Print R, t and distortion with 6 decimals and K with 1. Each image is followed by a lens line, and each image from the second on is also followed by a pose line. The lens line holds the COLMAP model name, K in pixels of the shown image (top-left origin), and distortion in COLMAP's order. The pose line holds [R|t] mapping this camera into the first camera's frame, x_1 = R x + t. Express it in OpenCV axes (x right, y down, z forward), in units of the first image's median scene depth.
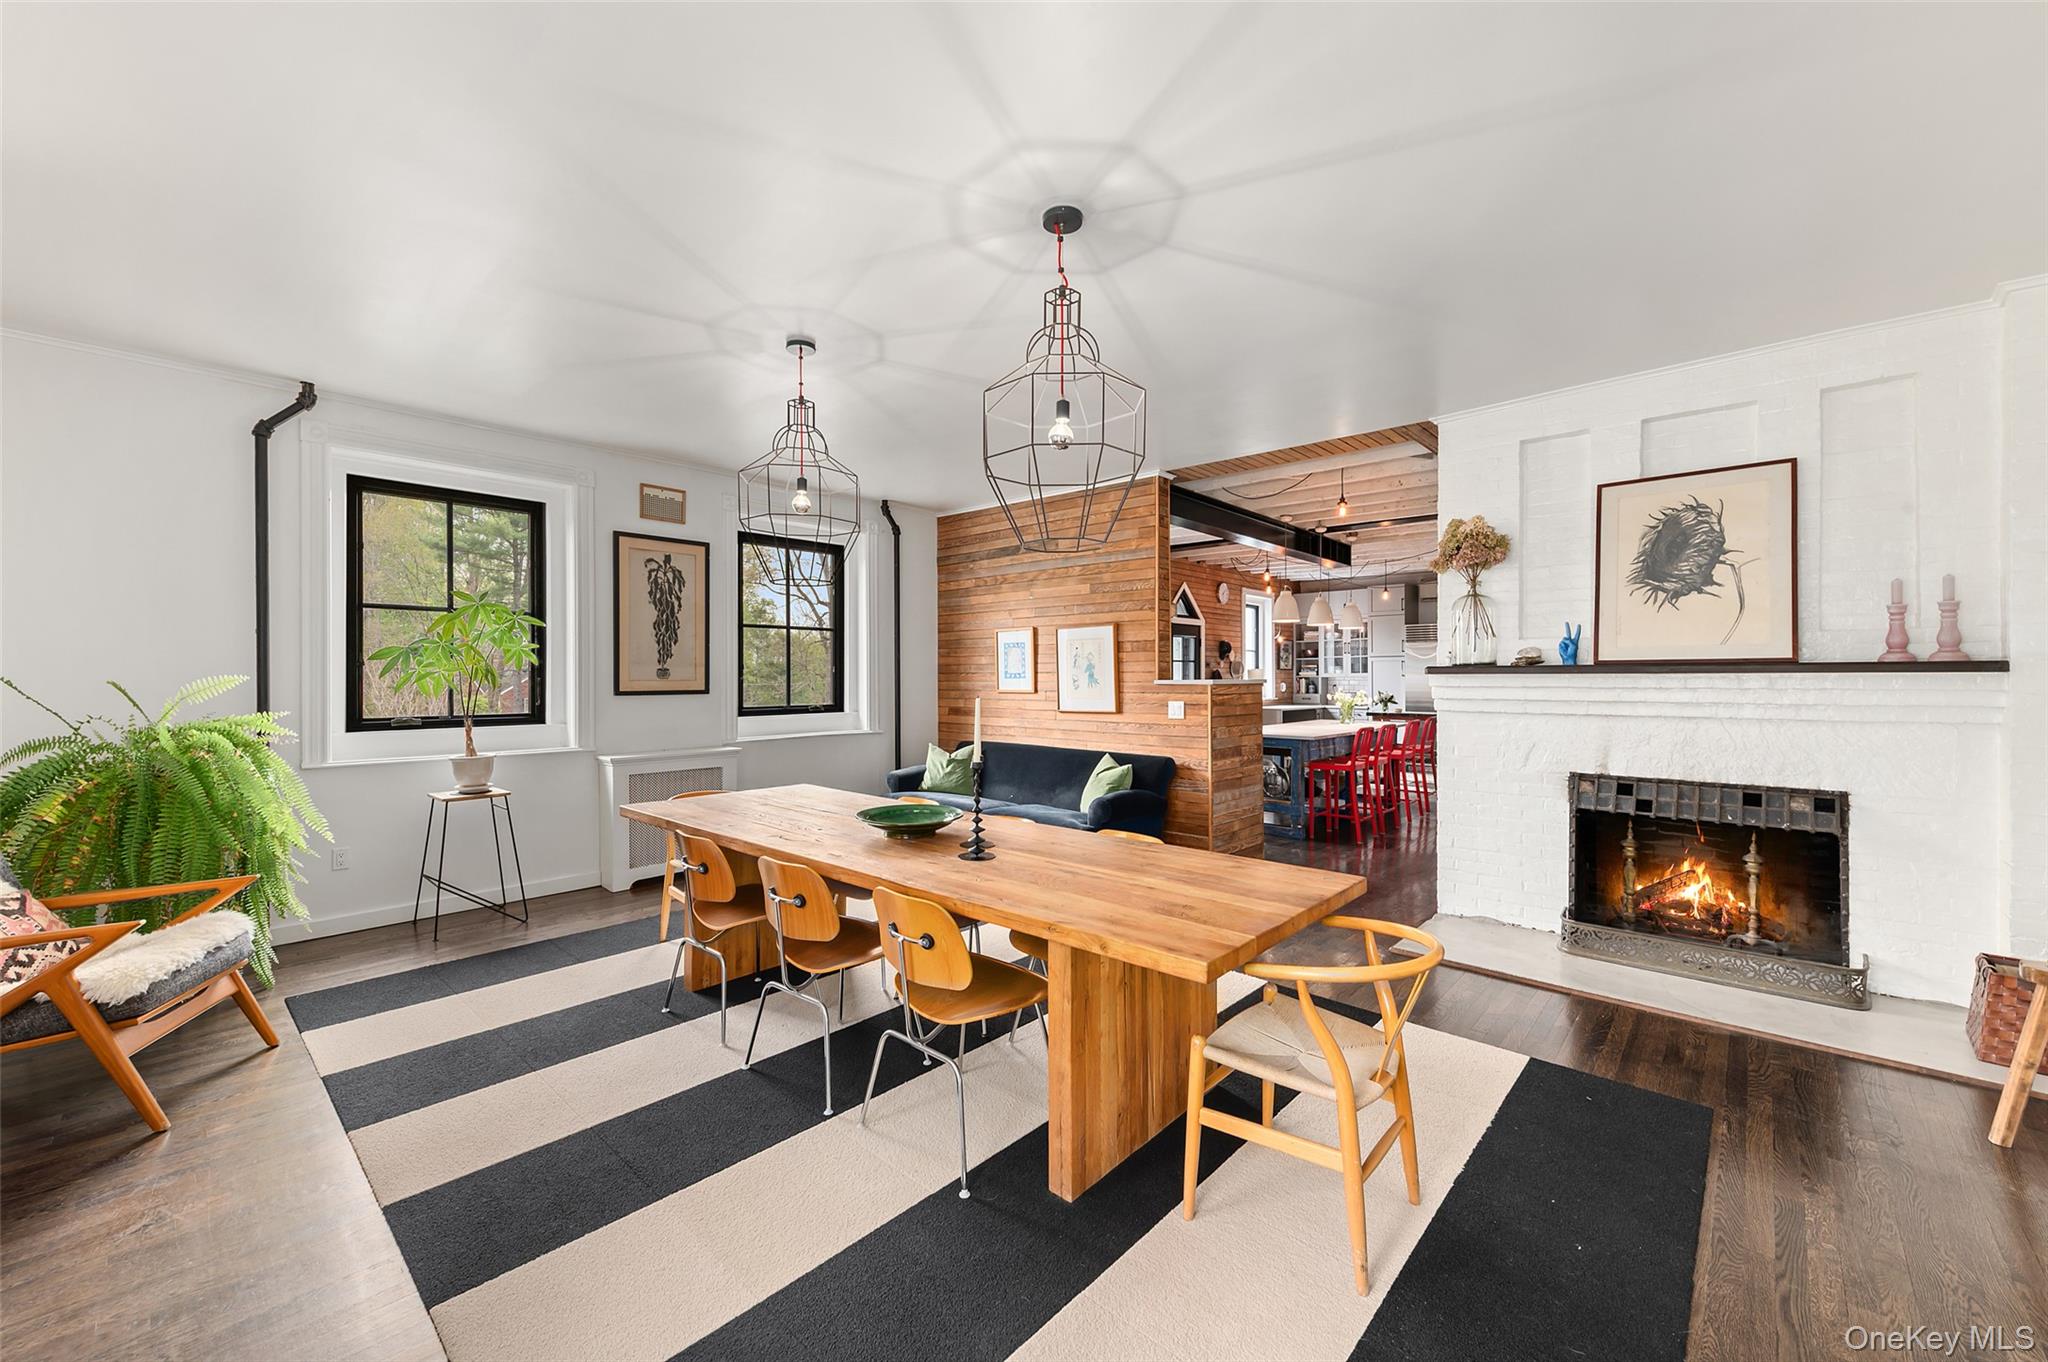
lens RADIAL K [[802.6, 0, 1022.6], [0, 802.6, 676.9], [0, 0, 1]] dist [0.007982, -0.000437]
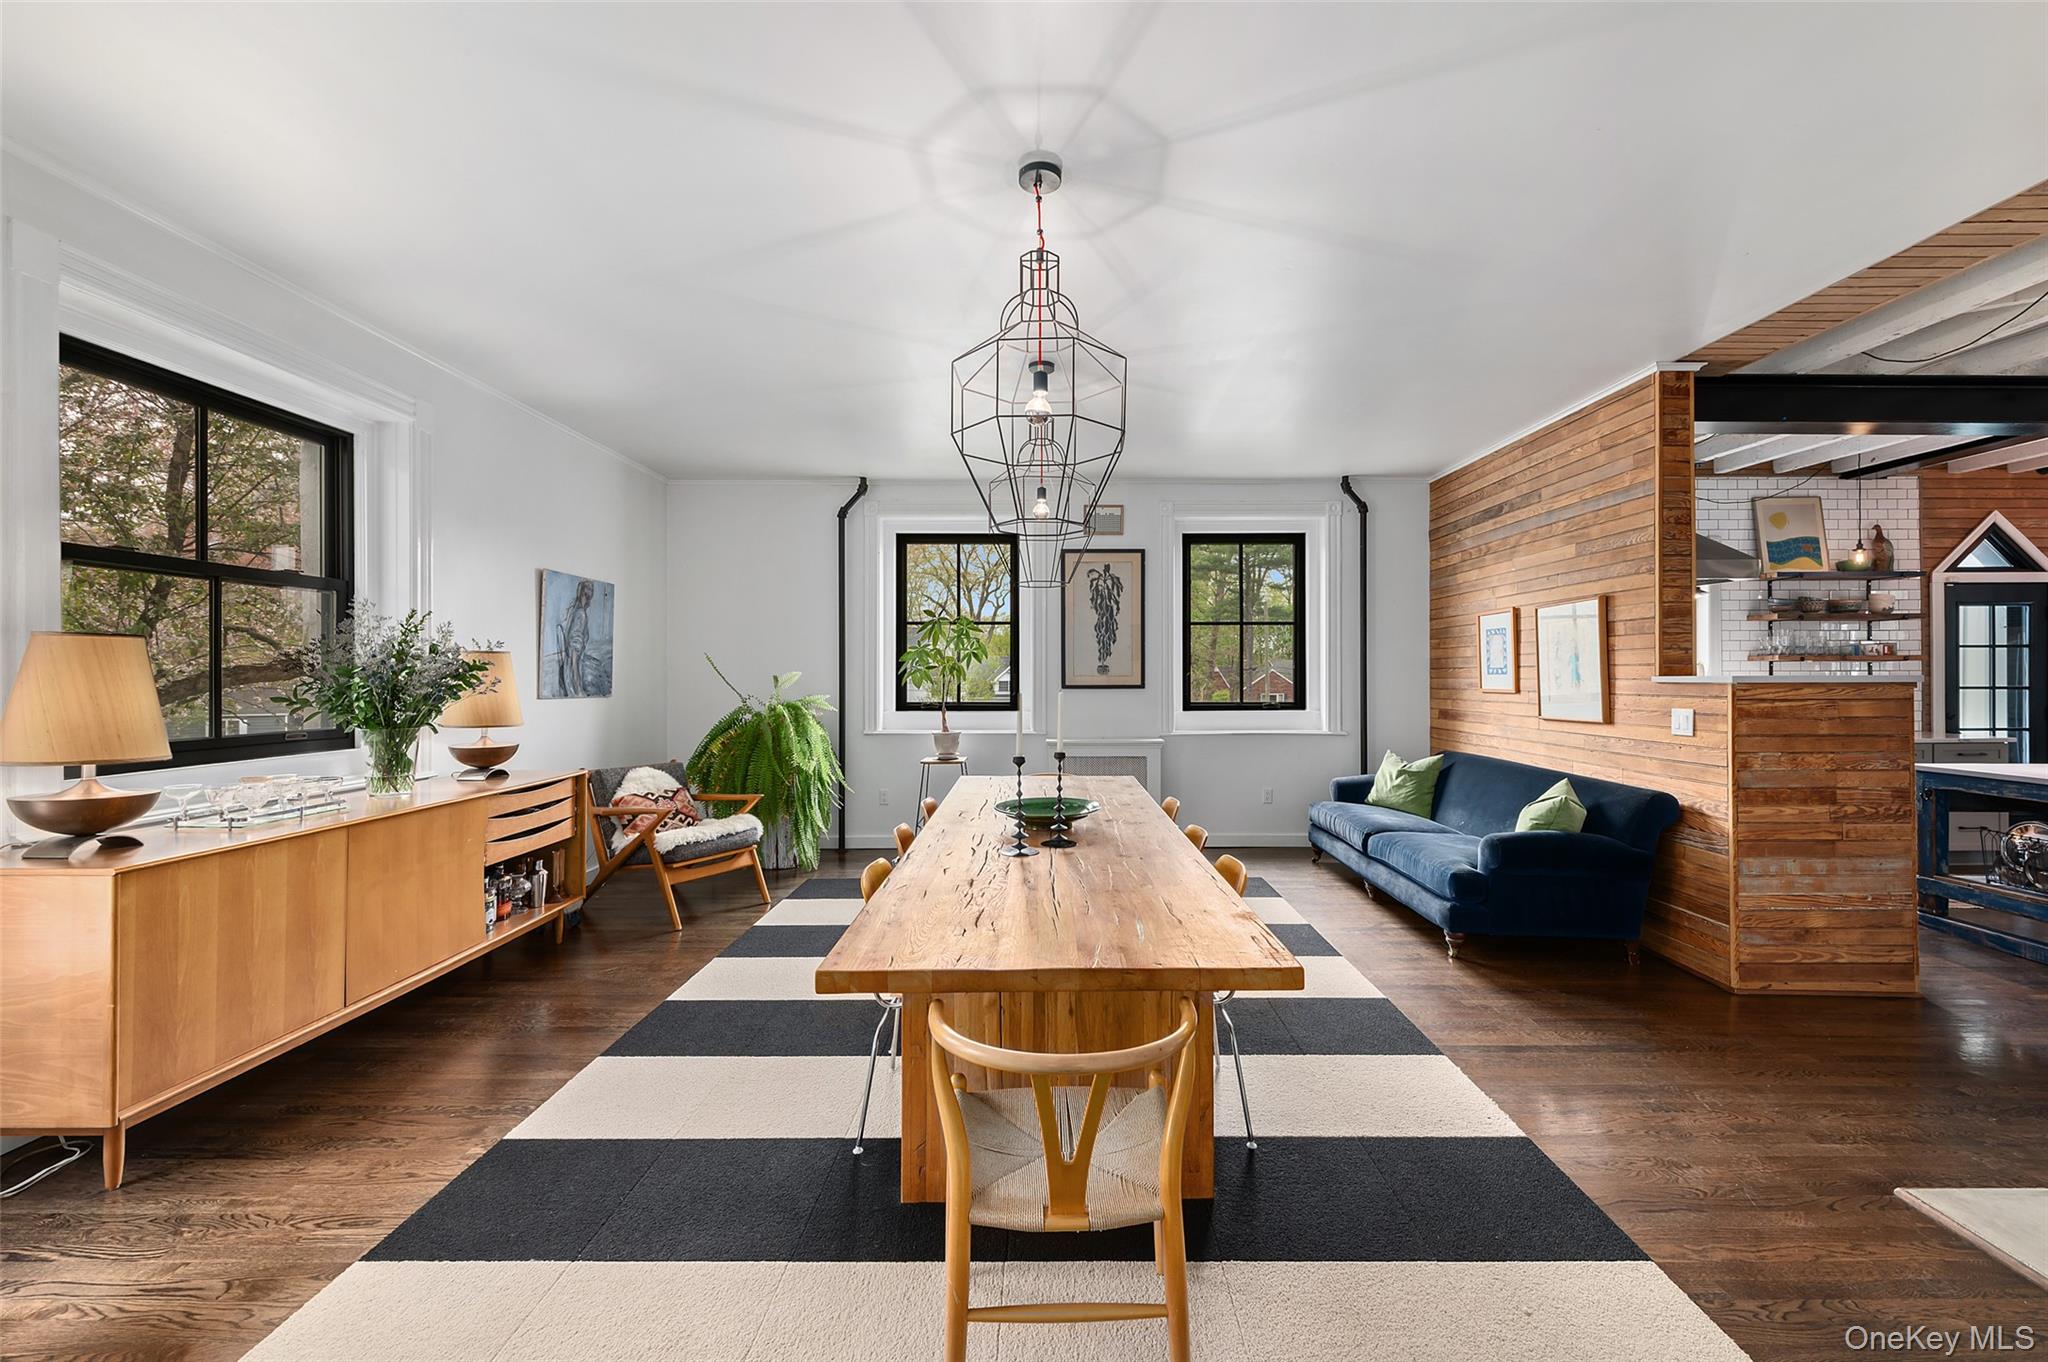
lens RADIAL K [[817.1, 0, 1050.2], [0, 817.1, 673.8], [0, 0, 1]] dist [0.001104, 0.000005]
pose [[0.672996, -0.001329, -0.739645, 0.335484], [0.000610, 0.999999, -0.001242, 0.002324], [0.739646, 0.000385, 0.672996, 0.166630]]
